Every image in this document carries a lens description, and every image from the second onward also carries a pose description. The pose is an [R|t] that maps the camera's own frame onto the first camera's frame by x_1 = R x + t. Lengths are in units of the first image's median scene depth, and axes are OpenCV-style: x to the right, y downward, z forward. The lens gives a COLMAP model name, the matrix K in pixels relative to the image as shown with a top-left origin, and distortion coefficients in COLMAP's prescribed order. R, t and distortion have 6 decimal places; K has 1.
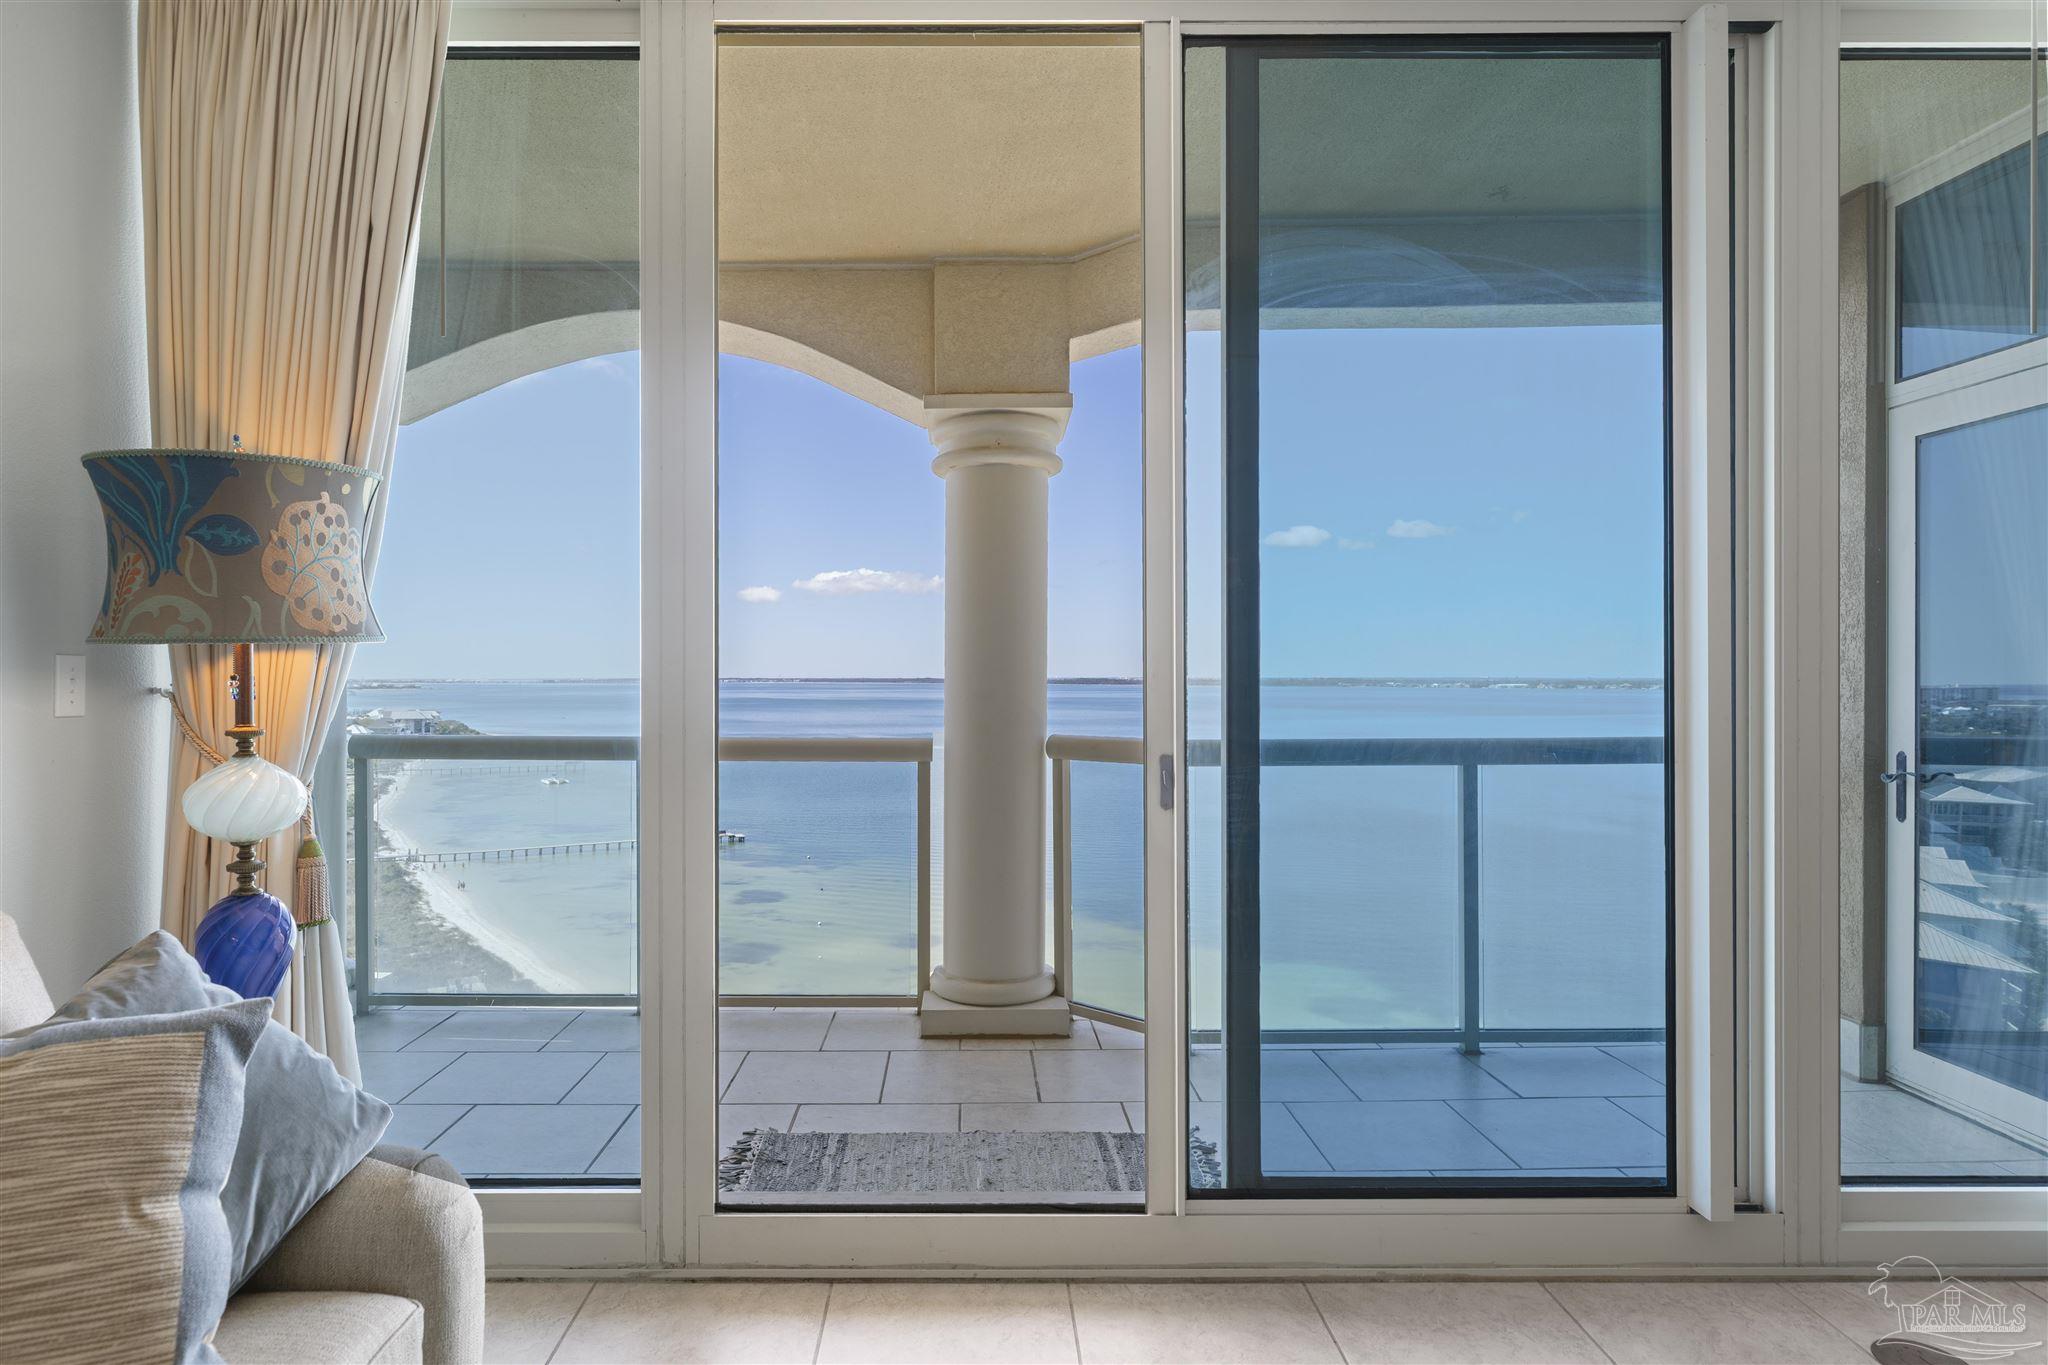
lens RADIAL K [[1175.3, 0, 957.2], [0, 1175.3, 660.0], [0, 0, 1]] dist [0.006690, -0.000487]
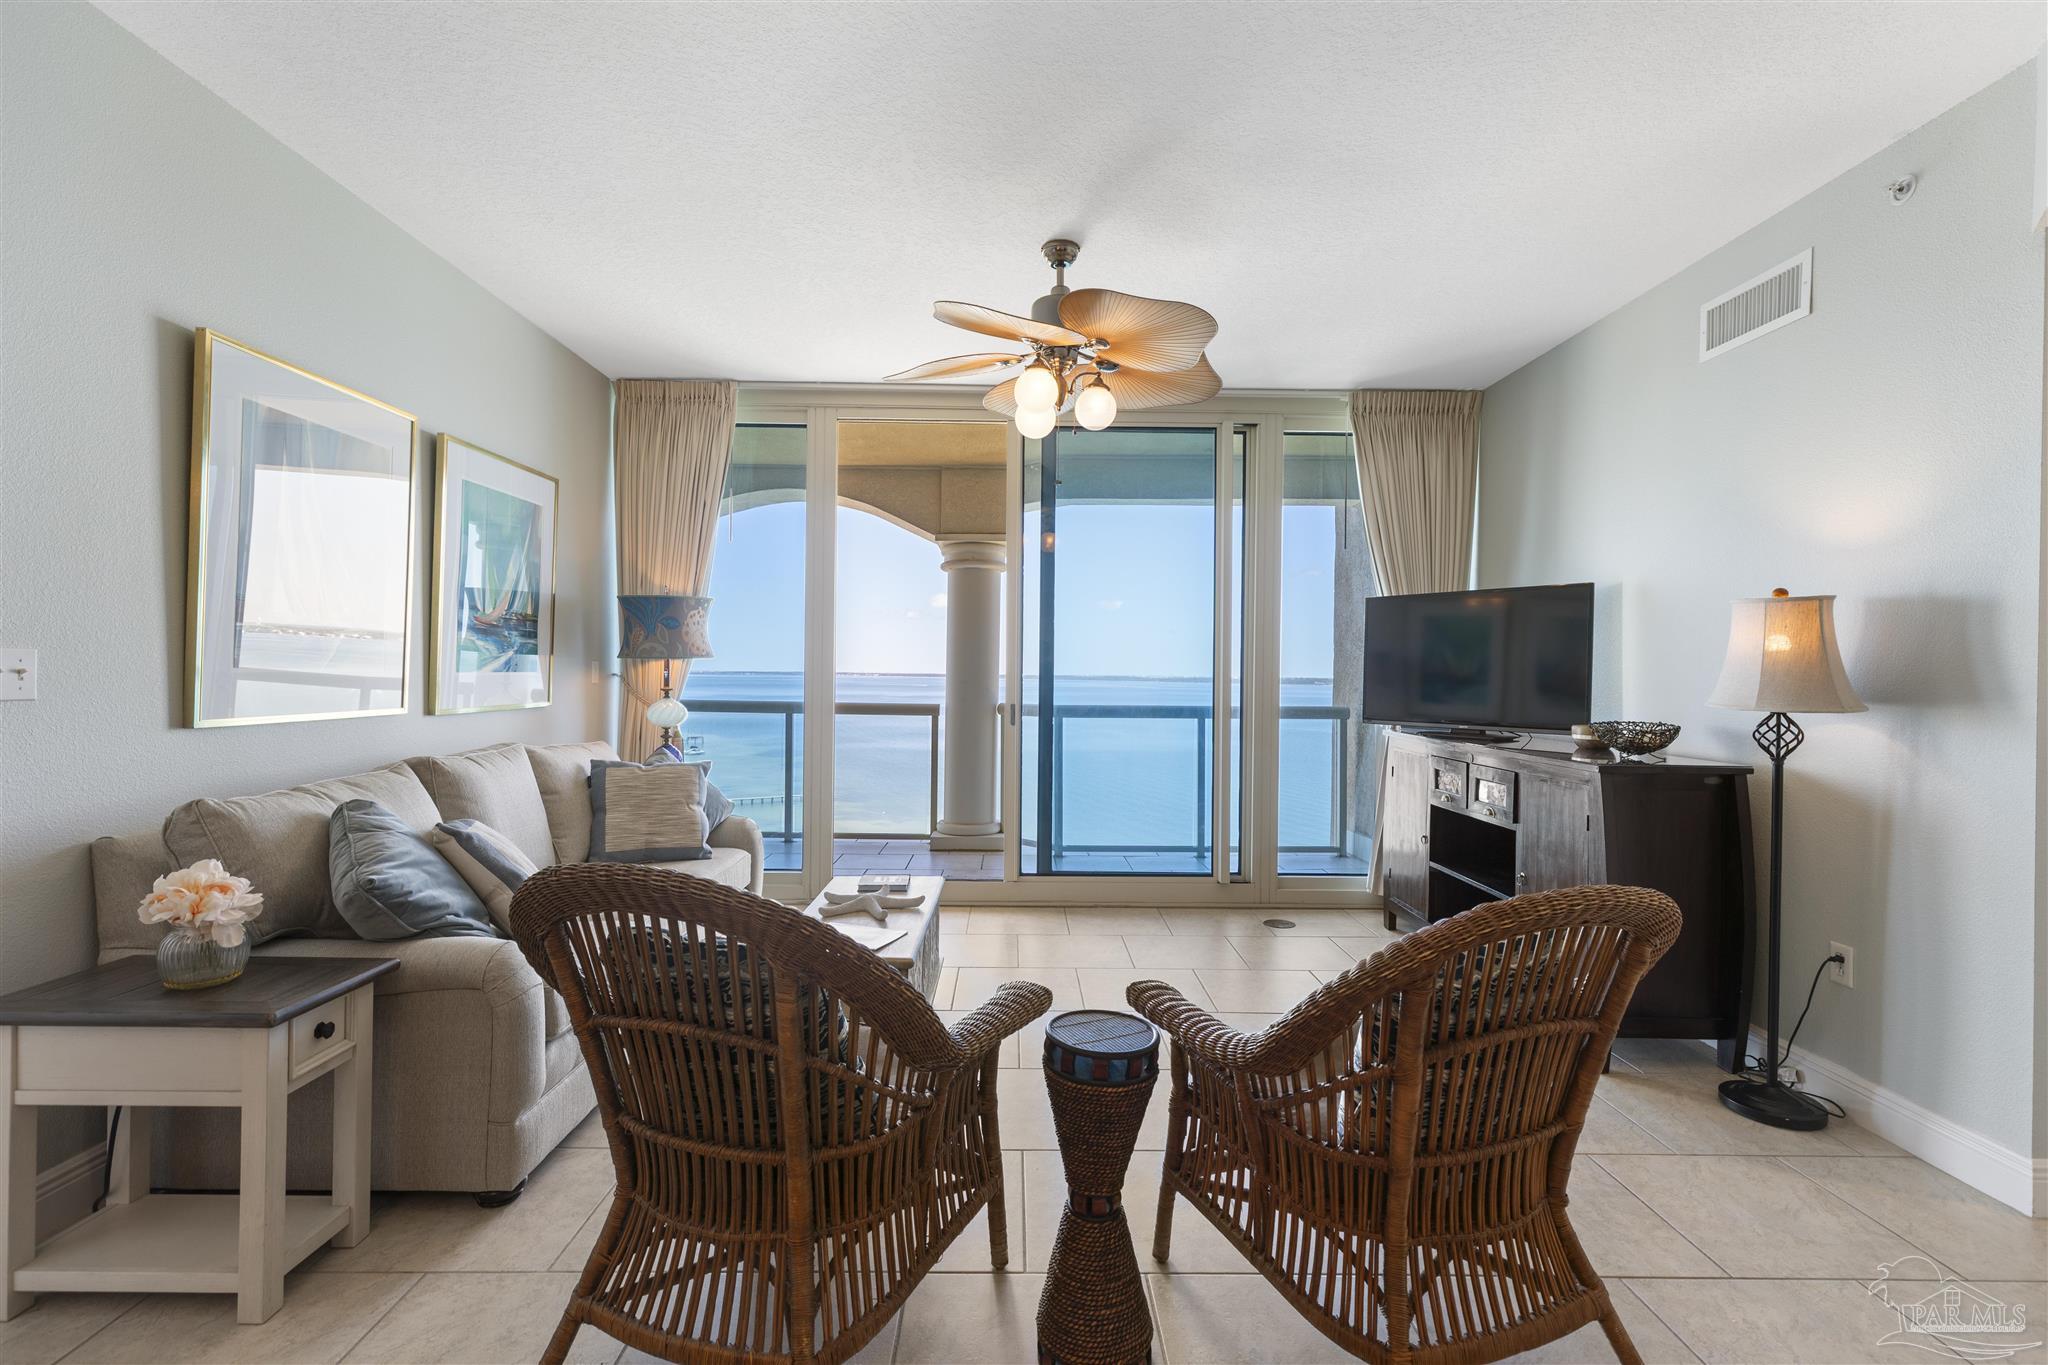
lens RADIAL K [[925.6, 0, 1029.0], [0, 925.6, 676.6], [0, 0, 1]] dist [0.007221, -0.000556]
pose [[0.999719, 0.015652, 0.017793, 0.107072], [-0.015978, 0.999704, 0.018341, -0.011532], [-0.017501, -0.018620, 0.999673, -0.597121]]
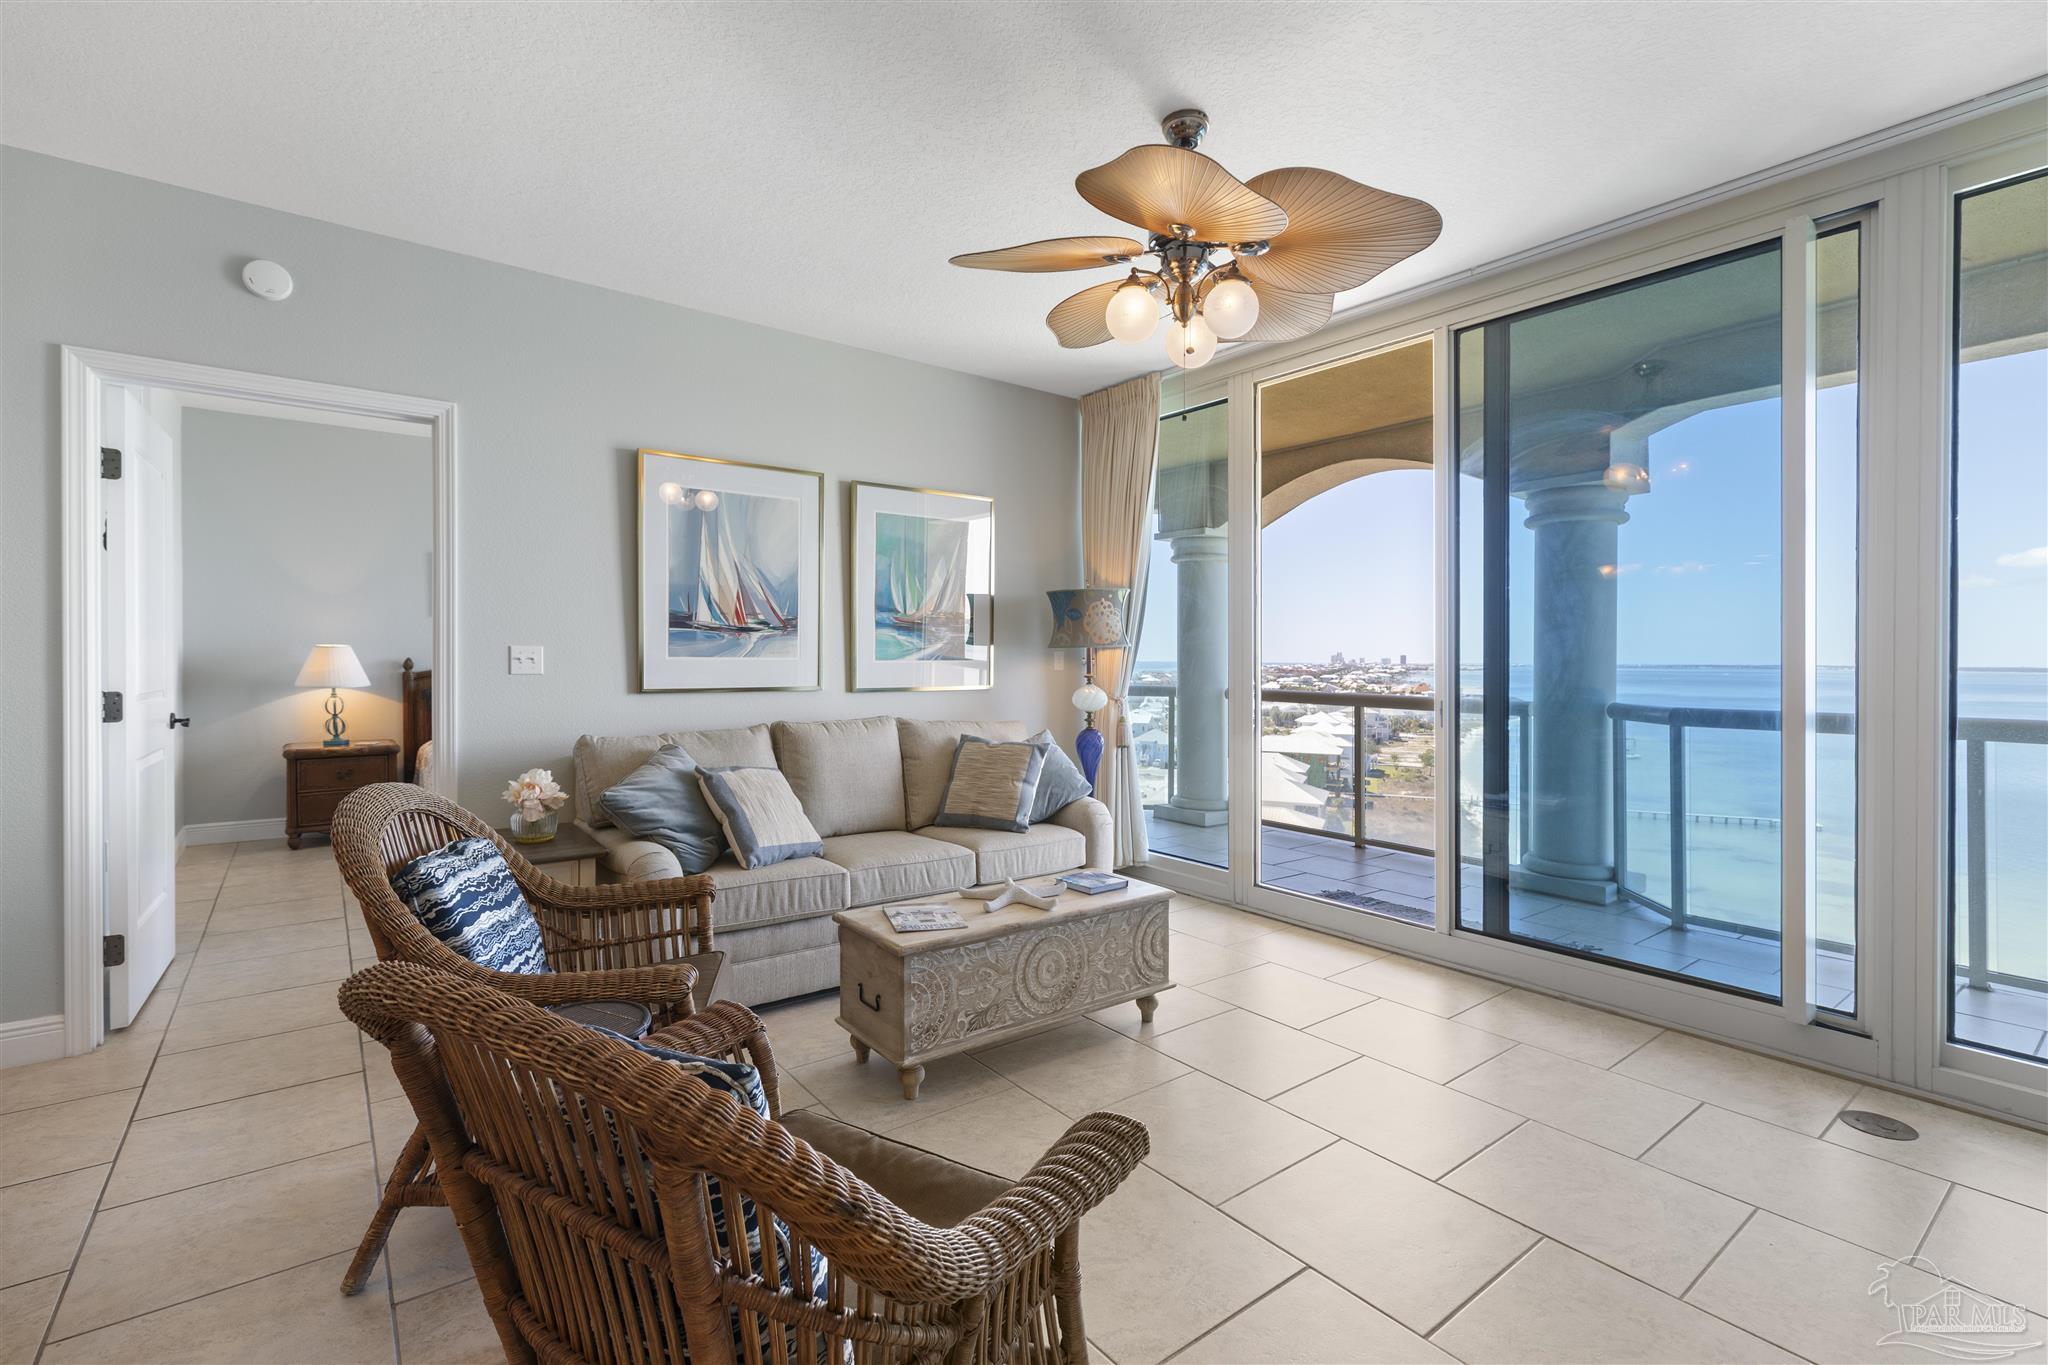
lens RADIAL K [[925.6, 0, 1013.0], [0, 925.6, 663.0], [0, 0, 1]] dist [0.007221, -0.000556]
pose [[0.613857, 0.009840, -0.789356, 0.554593], [0.003194, 0.999883, 0.014948, -0.004636], [0.789411, -0.011697, 0.613754, -0.299680]]
